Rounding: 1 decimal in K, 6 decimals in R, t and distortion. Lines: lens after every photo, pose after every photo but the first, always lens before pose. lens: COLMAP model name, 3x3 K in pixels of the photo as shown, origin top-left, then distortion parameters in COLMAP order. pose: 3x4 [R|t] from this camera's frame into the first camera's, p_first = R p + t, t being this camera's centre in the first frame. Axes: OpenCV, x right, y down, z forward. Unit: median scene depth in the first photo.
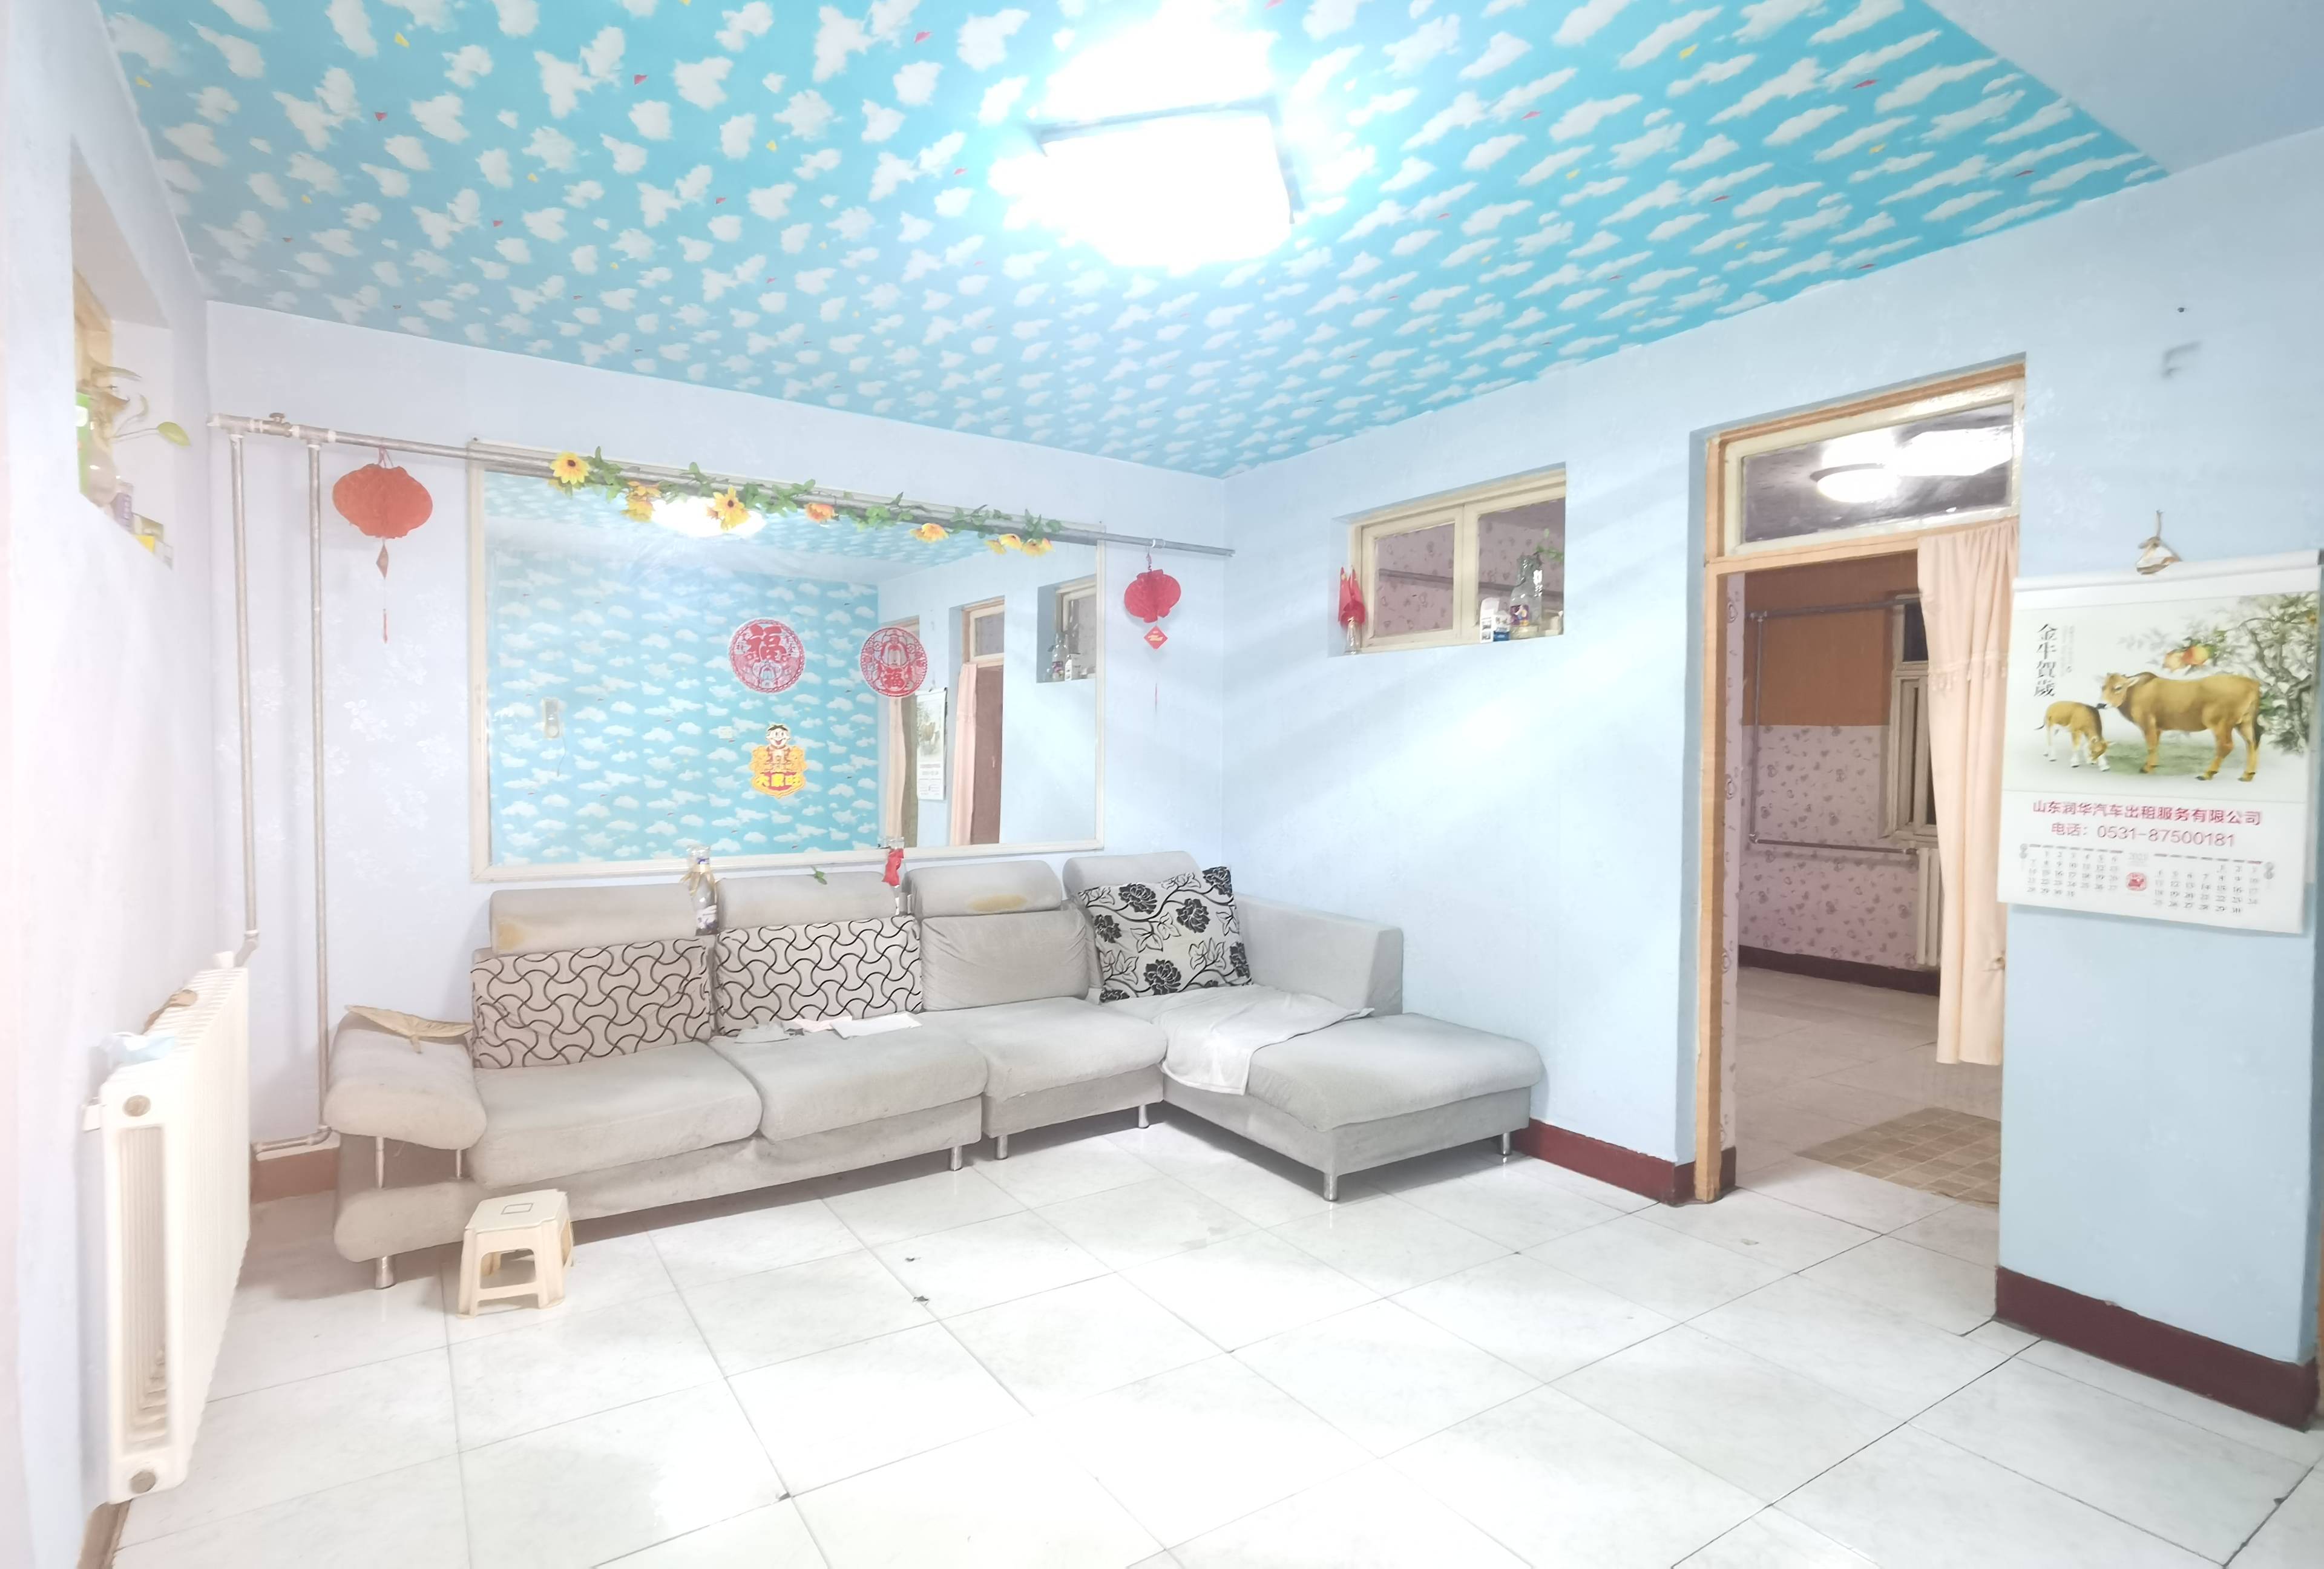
lens RADIAL K [[1174.7, 0, 1174.1], [0, 1174.7, 782.9], [0, 0, 1]] dist [-0.003199, -0.000549]
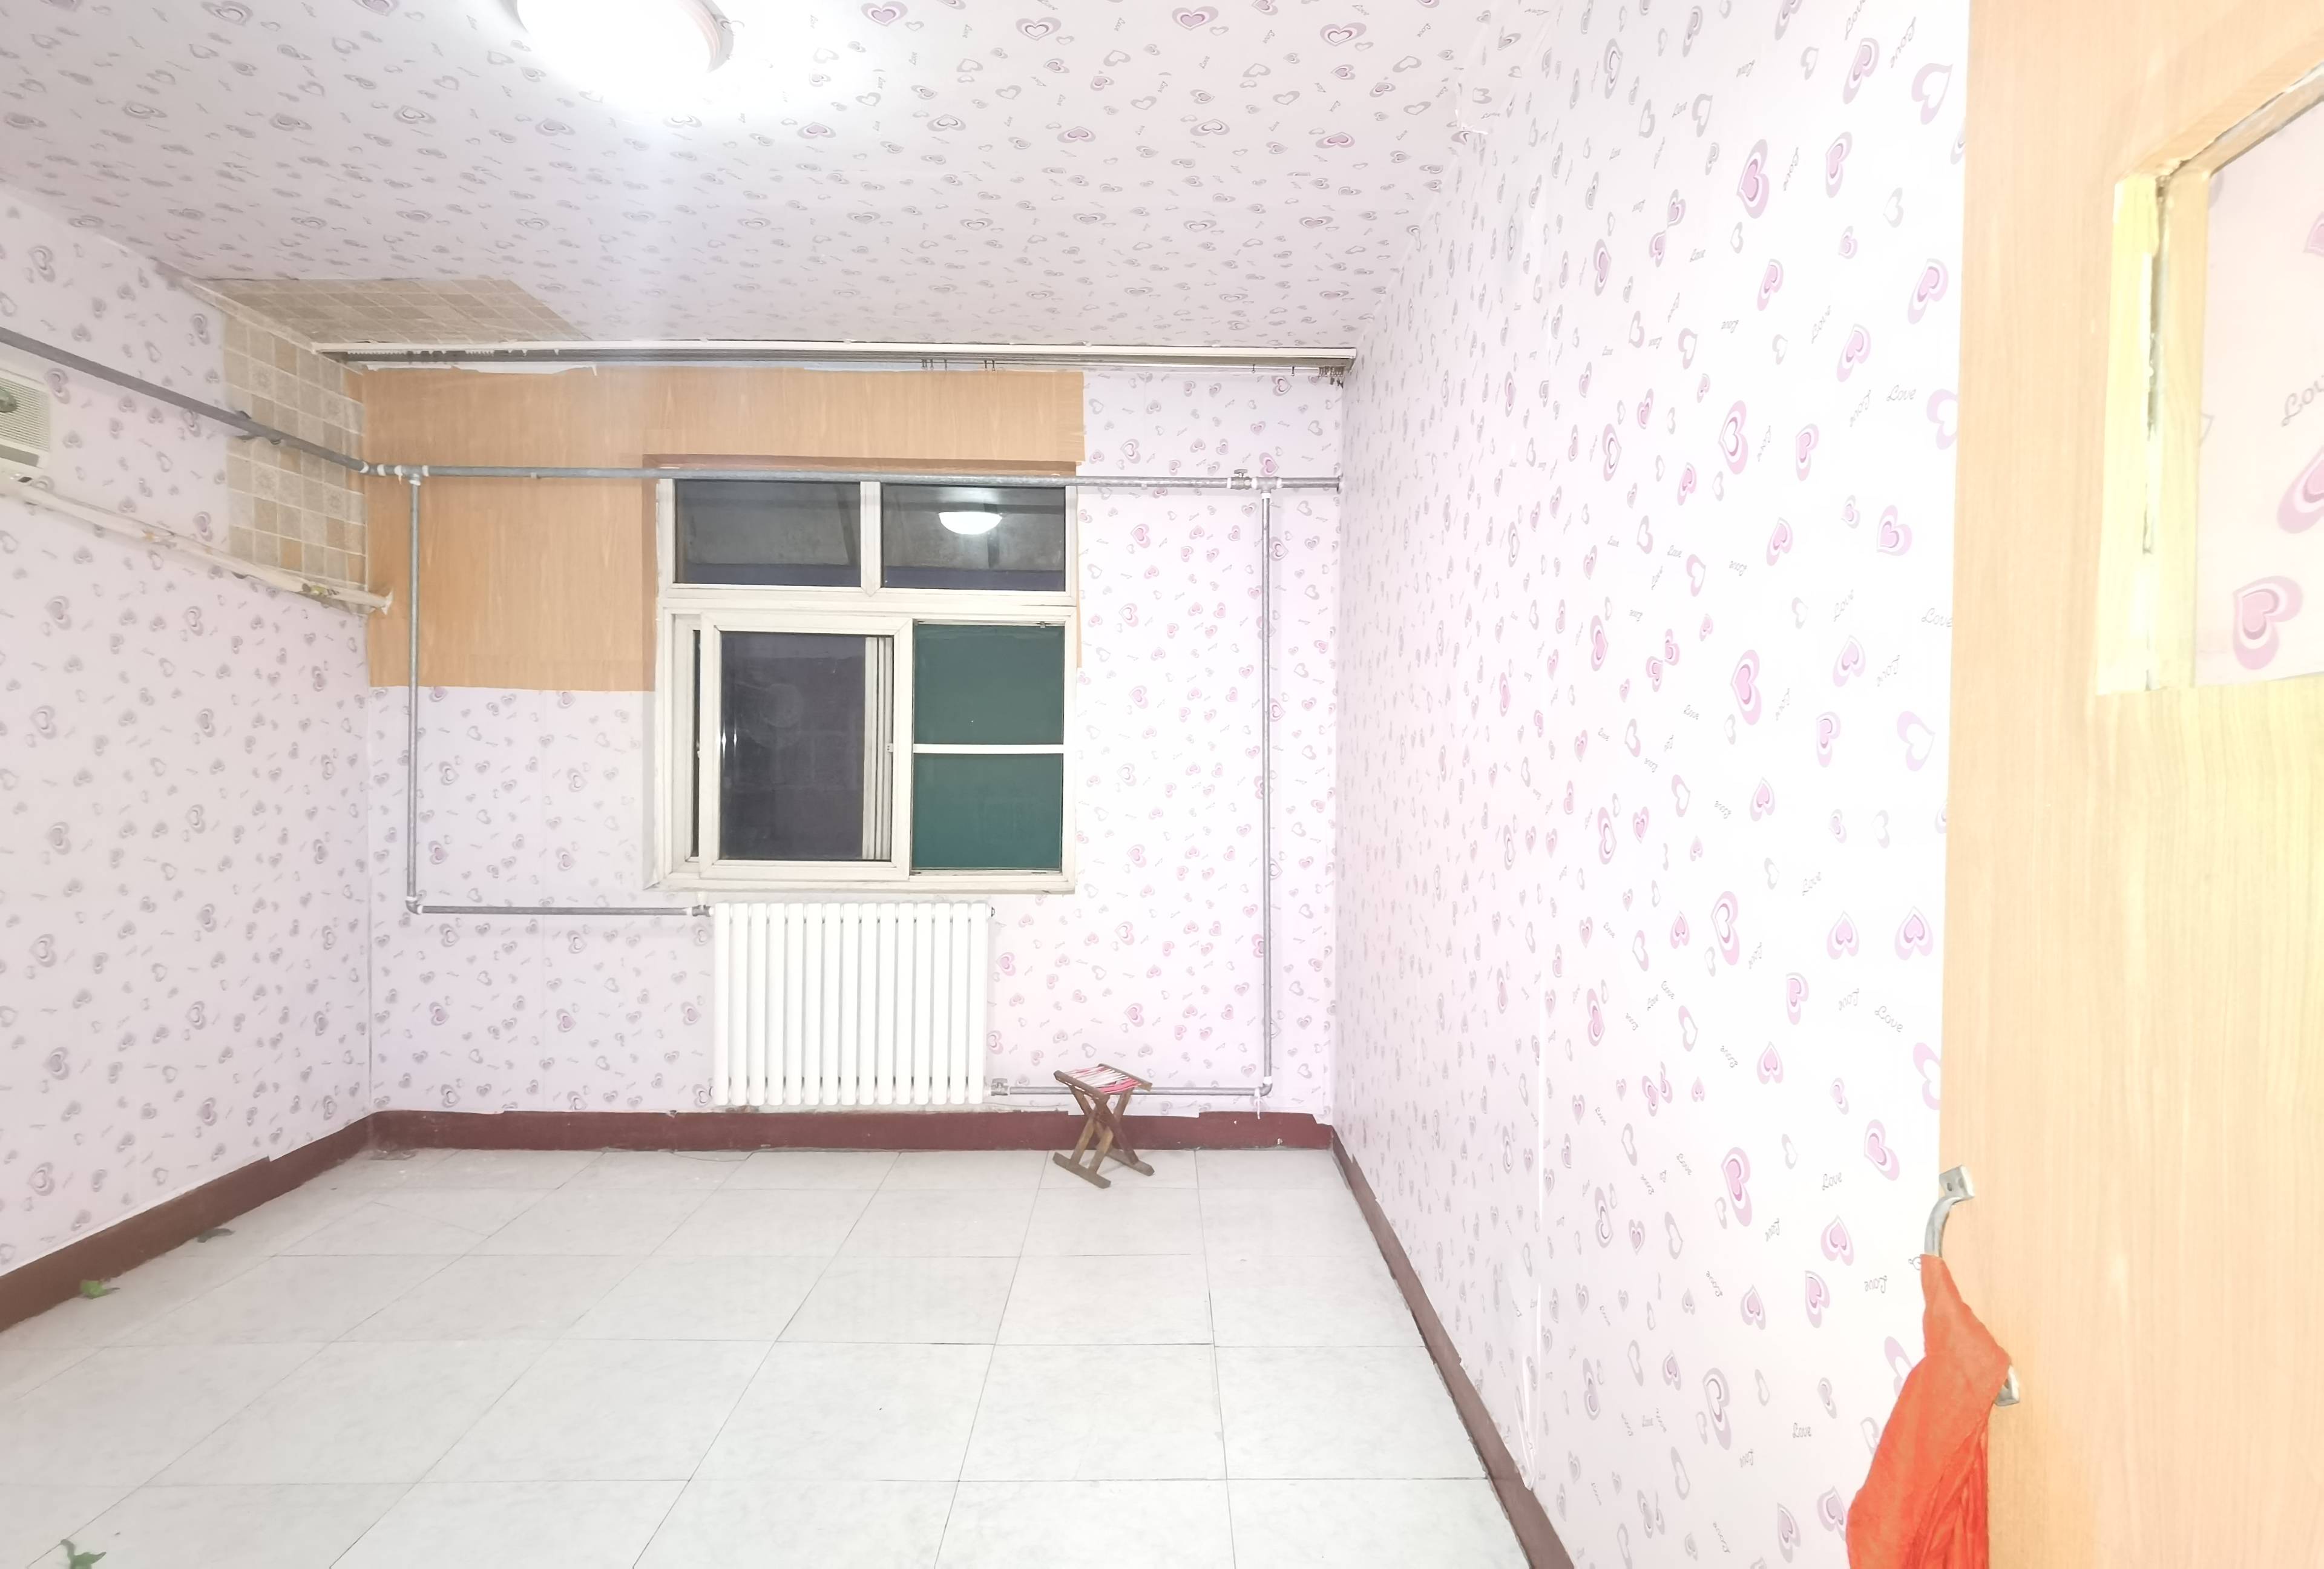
lens RADIAL K [[1174.7, 0, 1174.1], [0, 1174.7, 782.9], [0, 0, 1]] dist [-0.003199, -0.000549]
pose [[0.543329, -0.025918, 0.839119, 0.254232], [0.019918, 0.999640, 0.017979, -0.009391], [-0.839283, 0.006945, 0.543650, 0.457032]]
